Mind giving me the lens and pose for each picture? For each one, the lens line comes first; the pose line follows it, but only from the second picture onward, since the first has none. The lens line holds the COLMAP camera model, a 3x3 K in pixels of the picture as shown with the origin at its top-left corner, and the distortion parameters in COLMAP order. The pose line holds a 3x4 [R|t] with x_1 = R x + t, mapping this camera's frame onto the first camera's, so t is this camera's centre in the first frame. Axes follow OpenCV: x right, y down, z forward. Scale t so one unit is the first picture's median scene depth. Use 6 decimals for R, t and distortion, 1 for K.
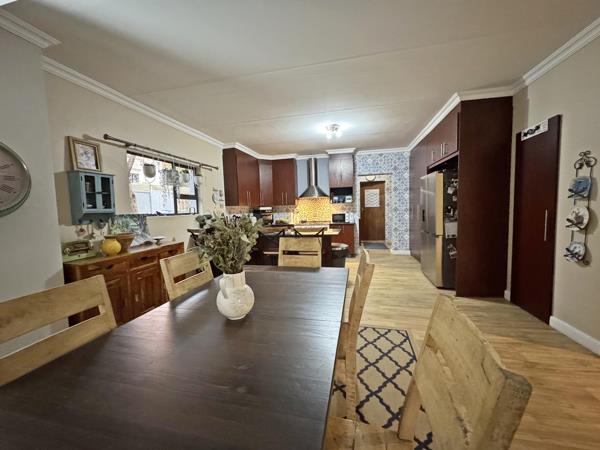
lens RADIAL K [[238.5, 0, 300.5], [0, 238.5, 224.7], [0, 0, 1]] dist [-0.000972, 0.000100]
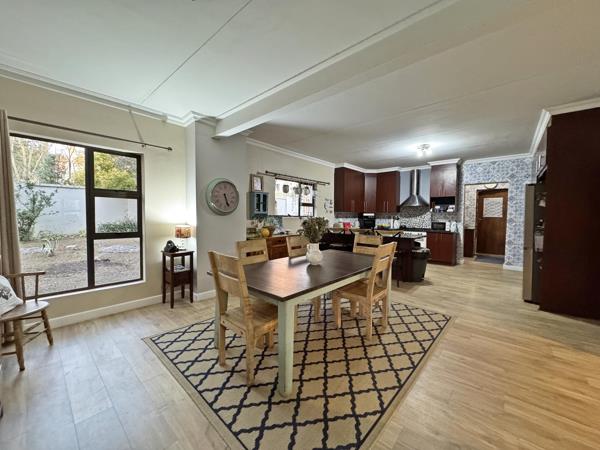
lens RADIAL K [[238.5, 0, 300.0], [0, 238.5, 223.7], [0, 0, 1]] dist [-0.000972, 0.000100]
pose [[0.876209, 0.054847, -0.478801, 0.190237], [-0.067030, 0.997716, -0.008376, 0.013903], [0.477248, 0.039433, 0.877883, -0.291545]]
